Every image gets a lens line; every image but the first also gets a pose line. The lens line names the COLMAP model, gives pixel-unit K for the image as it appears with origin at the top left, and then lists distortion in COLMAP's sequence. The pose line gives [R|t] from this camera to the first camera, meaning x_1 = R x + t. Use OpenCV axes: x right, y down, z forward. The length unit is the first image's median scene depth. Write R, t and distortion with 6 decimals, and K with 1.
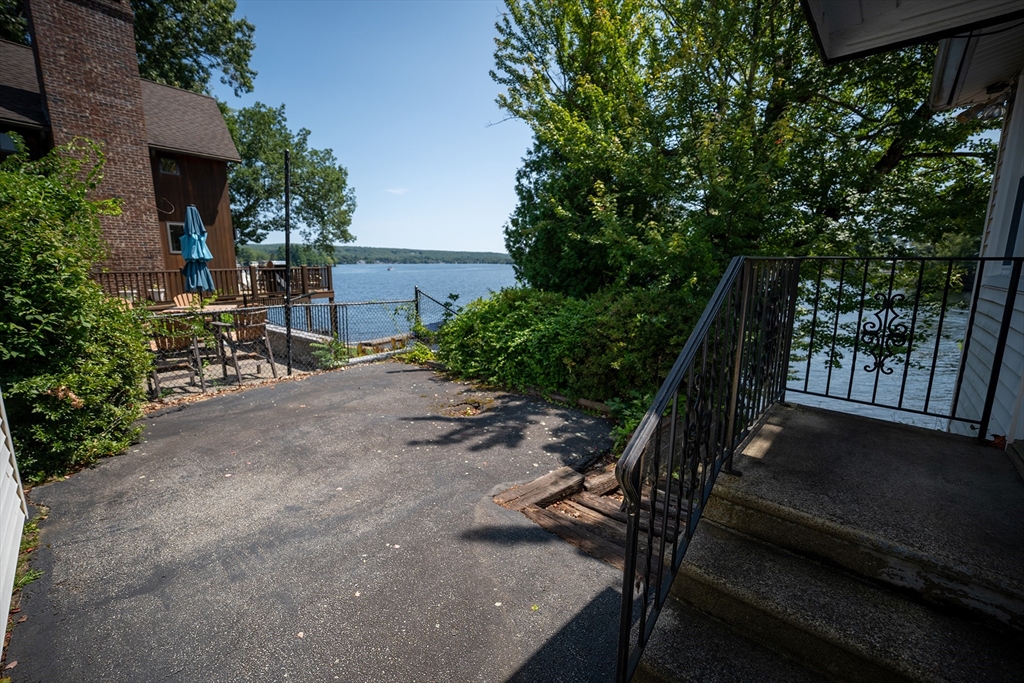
lens RADIAL K [[416.3, 0, 513.9], [0, 416.3, 340.0], [0, 0, 1]] dist [-0.025229, 0.000396]
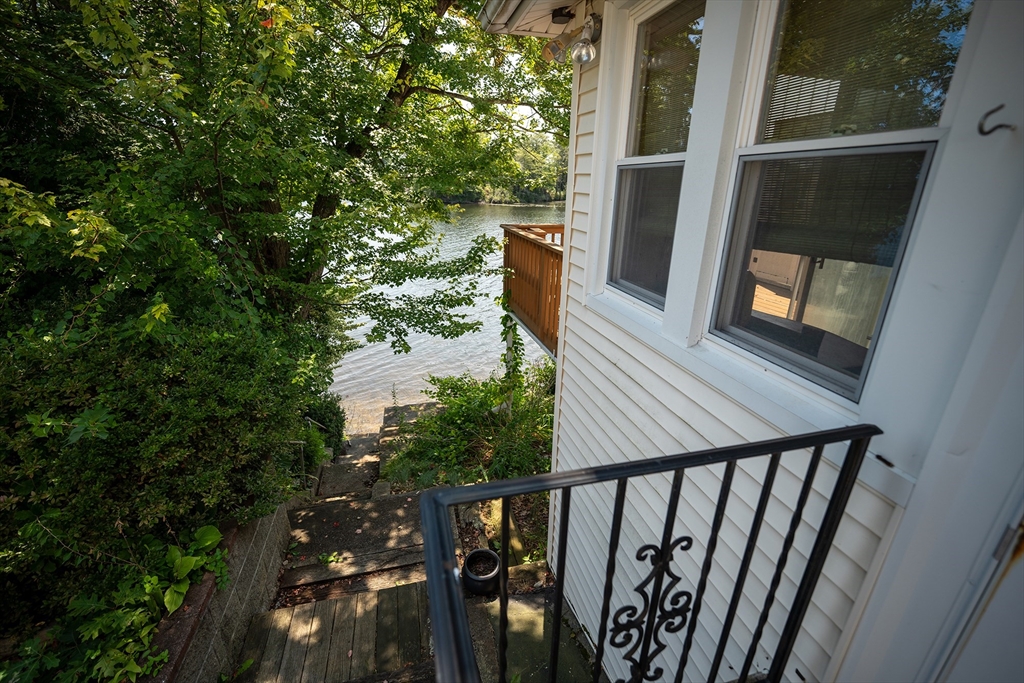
lens RADIAL K [[430.1, 0, 509.6], [0, 430.1, 340.2], [0, 0, 1]] dist [-0.004809, -0.000224]
pose [[0.549950, -0.271216, 0.789935, 0.137852], [0.128471, 0.962020, 0.240858, -0.094791], [-0.825257, -0.030976, 0.563907, 0.212732]]
